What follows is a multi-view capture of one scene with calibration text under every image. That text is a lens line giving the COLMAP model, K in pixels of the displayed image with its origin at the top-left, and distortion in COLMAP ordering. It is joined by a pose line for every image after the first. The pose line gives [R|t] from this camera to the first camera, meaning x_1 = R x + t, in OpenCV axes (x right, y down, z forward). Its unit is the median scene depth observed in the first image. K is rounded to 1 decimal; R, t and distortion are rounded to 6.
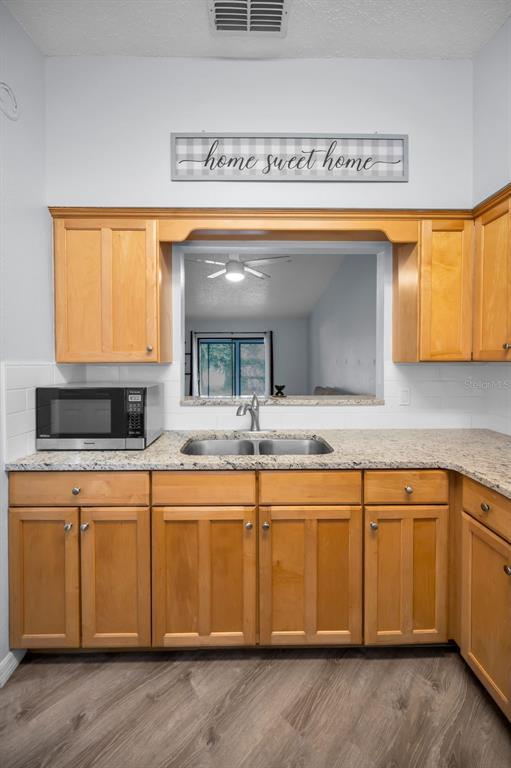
lens RADIAL K [[310.8, 0, 253.0], [0, 310.8, 366.0], [0, 0, 1]] dist [-0.000165, 0.000077]
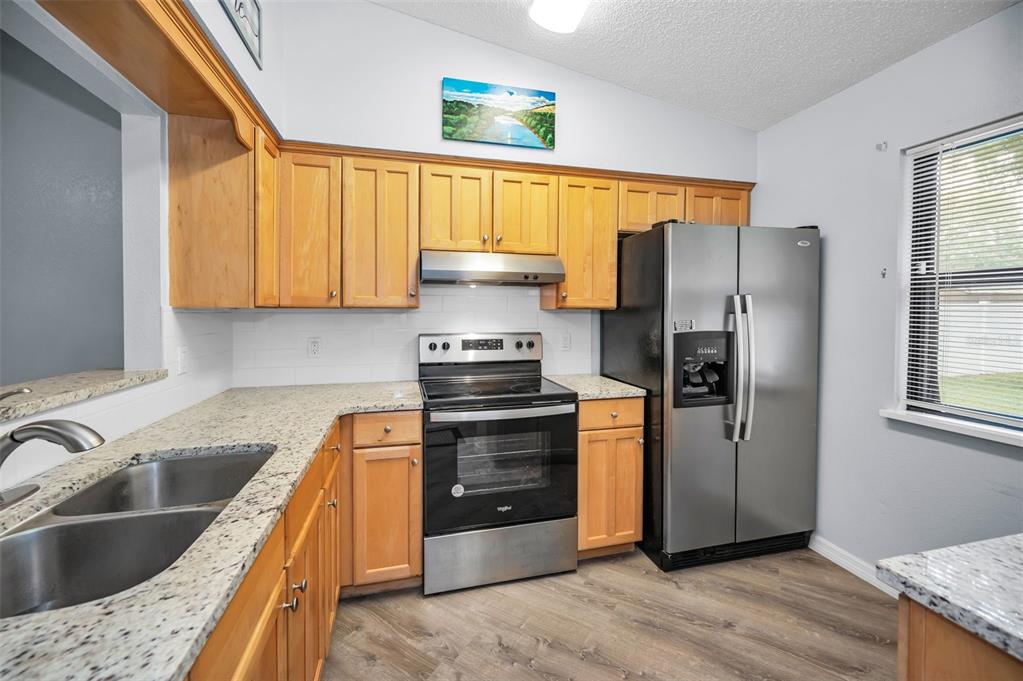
lens RADIAL K [[424.5, 0, 507.6], [0, 424.5, 319.4], [0, 0, 1]] dist [0.002147, 0.000172]
pose [[-0.241737, -0.019088, 0.970154, -0.787935], [0.014167, 0.999630, 0.023198, -0.000090], [-0.970238, 0.019352, -0.241377, 0.776547]]
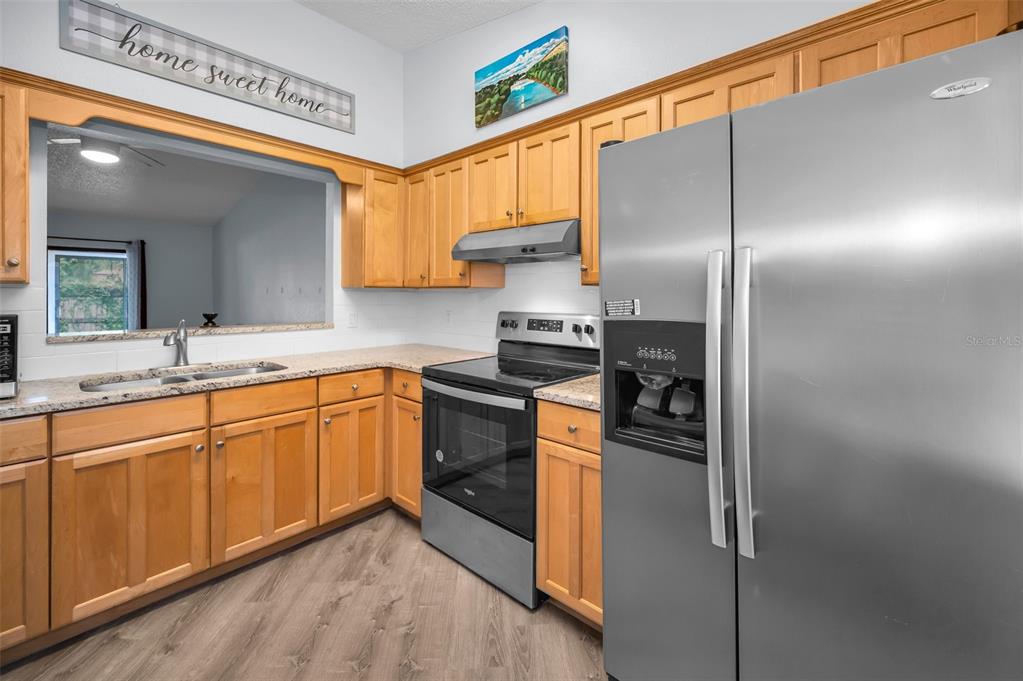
lens RADIAL K [[423.0, 0, 522.7], [0, 423.0, 294.1], [0, 0, 1]] dist [-0.002349, -0.000095]
pose [[0.671705, 0.004997, 0.740802, -0.305866], [0.006159, 0.999905, -0.012329, 0.043765], [-0.740793, 0.012844, 0.671610, -0.640848]]
